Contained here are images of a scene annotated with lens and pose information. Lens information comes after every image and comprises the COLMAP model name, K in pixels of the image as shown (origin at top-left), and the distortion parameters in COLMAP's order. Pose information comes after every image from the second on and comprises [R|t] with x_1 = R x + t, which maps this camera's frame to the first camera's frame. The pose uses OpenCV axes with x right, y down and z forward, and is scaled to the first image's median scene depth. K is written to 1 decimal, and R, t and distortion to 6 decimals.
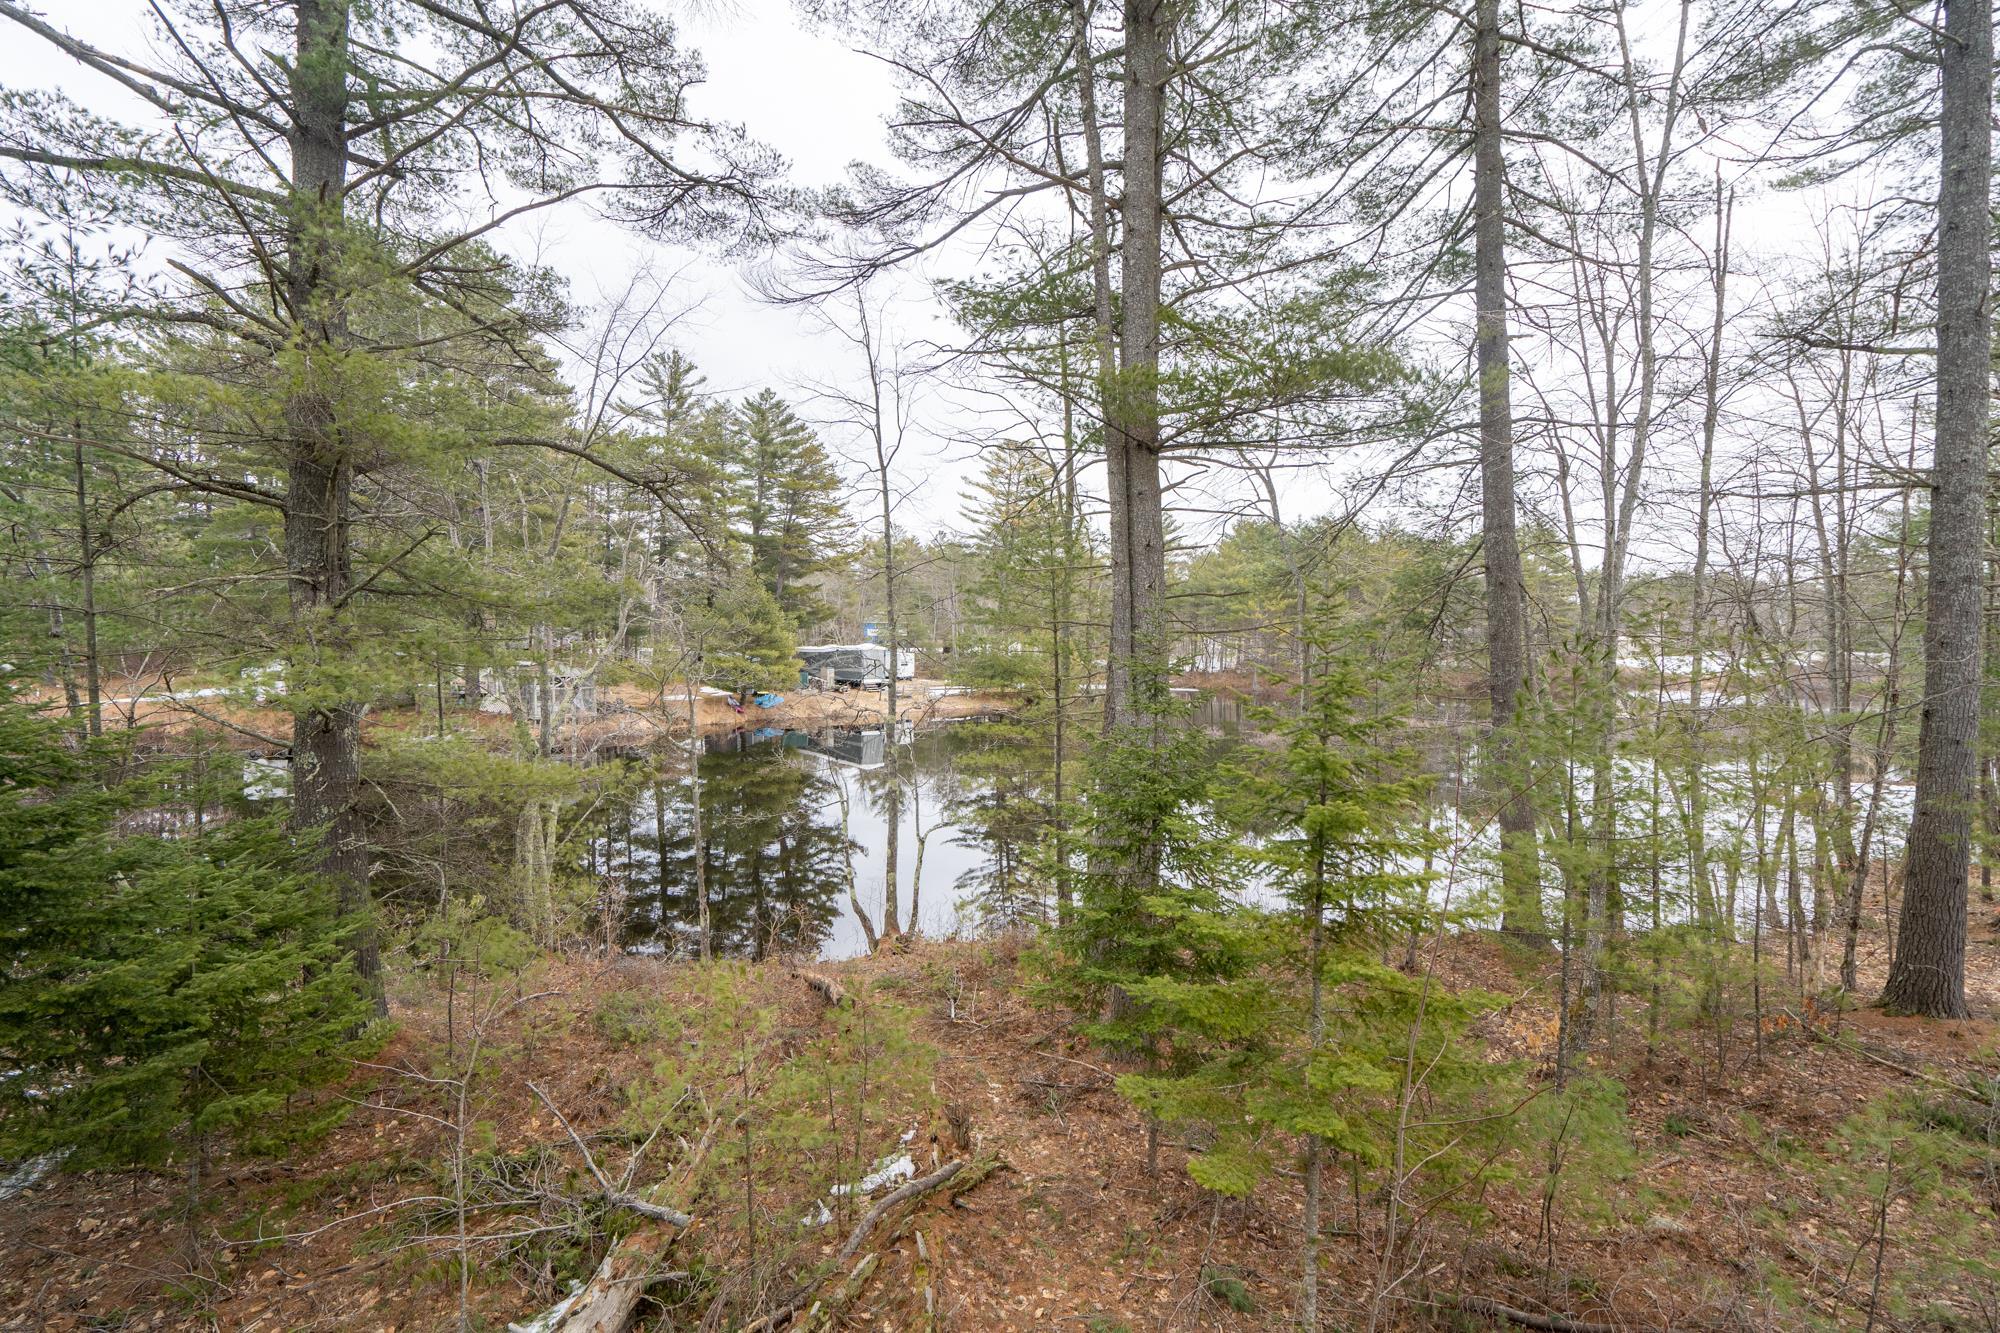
lens RADIAL K [[913.9, 0, 997.4], [0, 913.9, 663.0], [0, 0, 1]] dist [-0.001864, 0.001455]
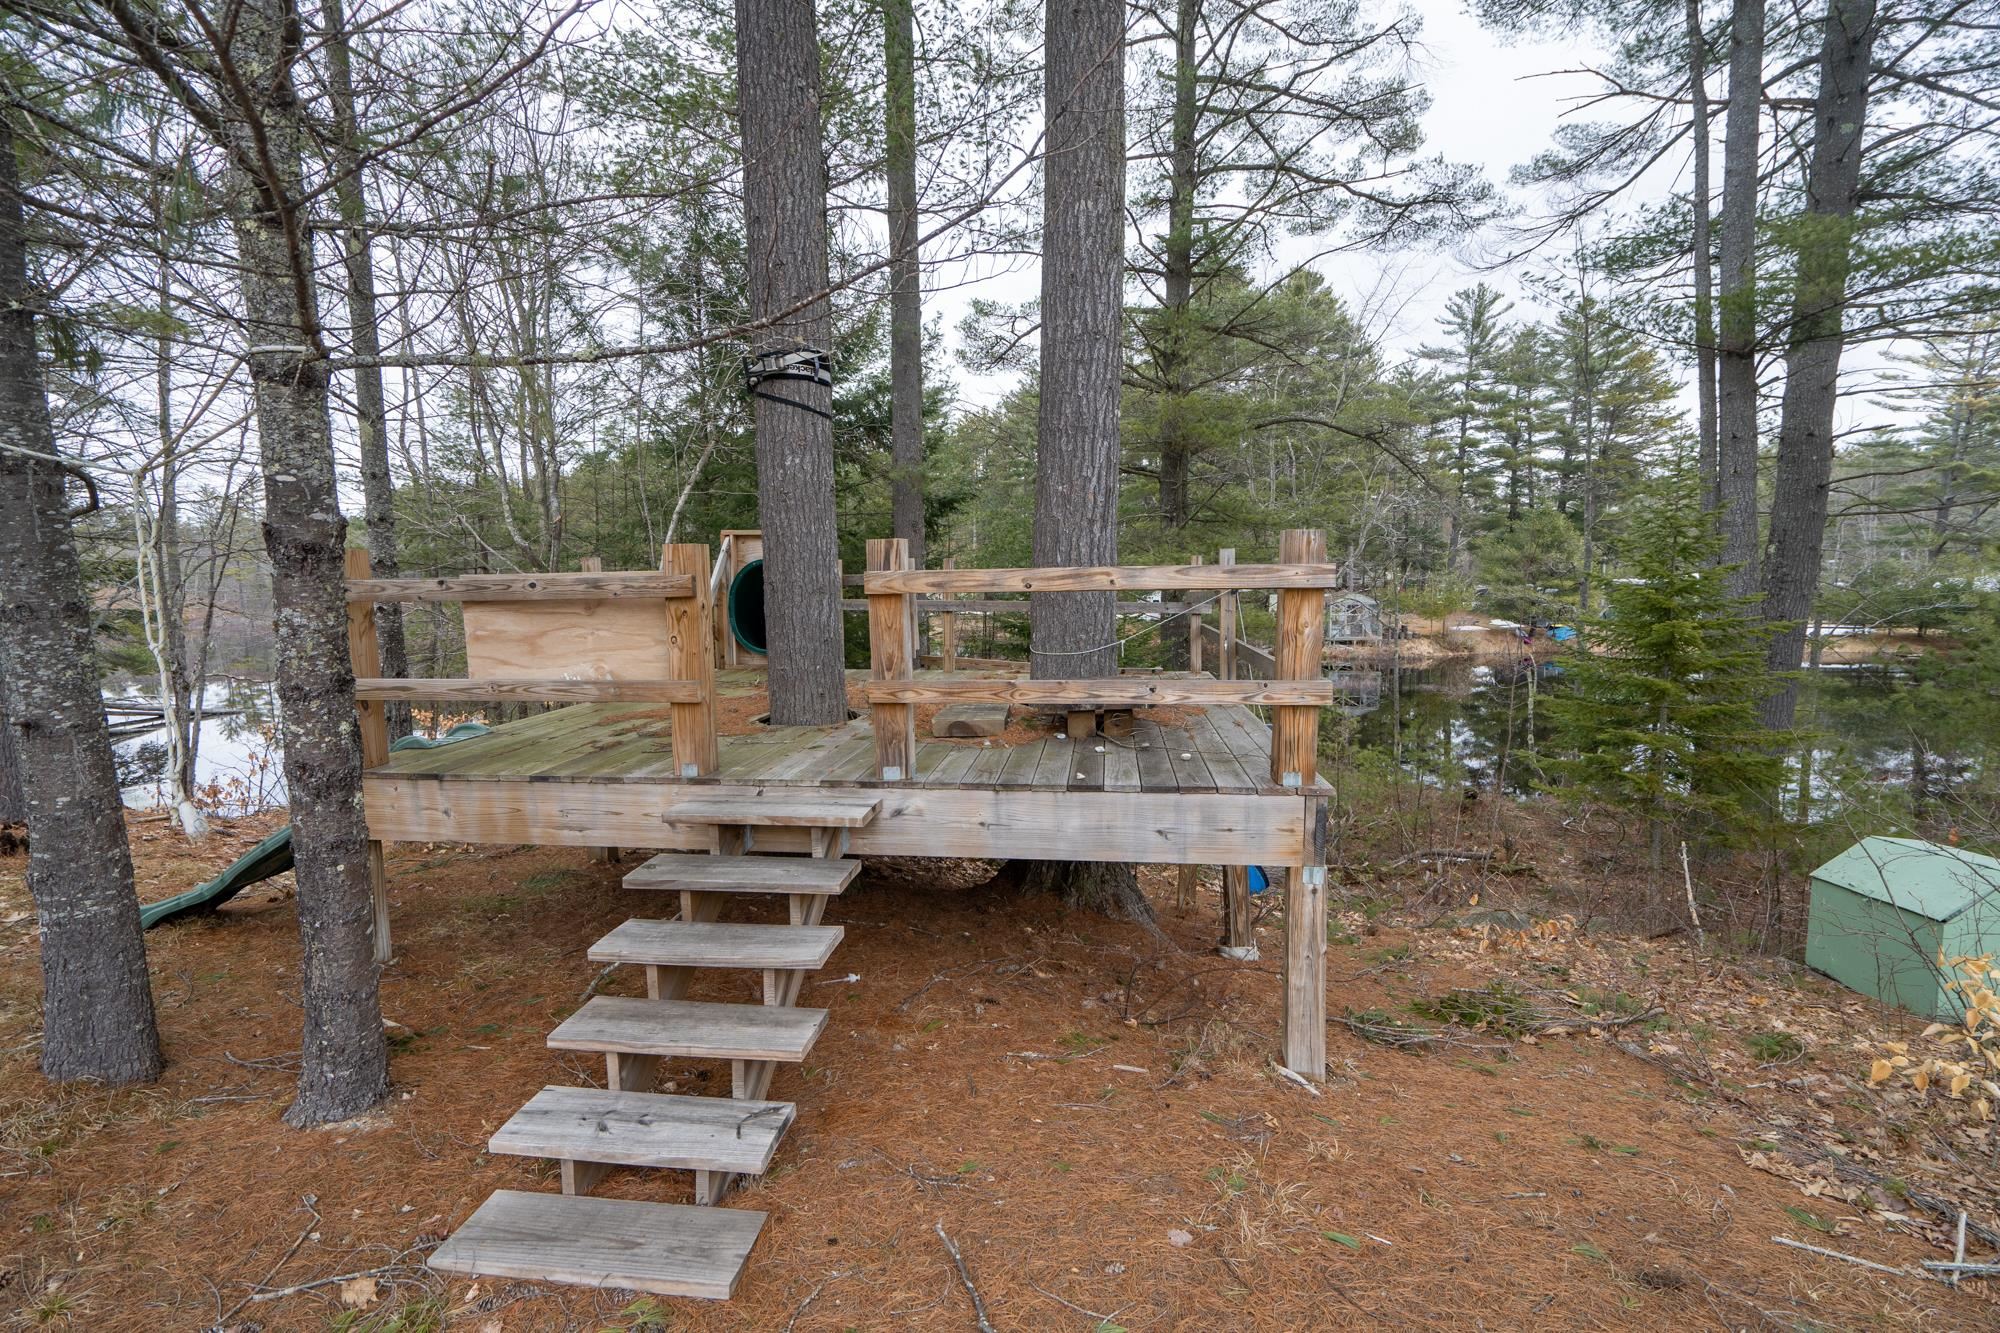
lens RADIAL K [[913.9, 0, 992.2], [0, 913.9, 671.7], [0, 0, 1]] dist [-0.001864, 0.001455]
pose [[0.662101, 0.059439, -0.747054, 0.066318], [-0.008330, 0.997372, 0.071972, 0.015081], [0.749369, -0.041430, 0.660856, -0.081265]]
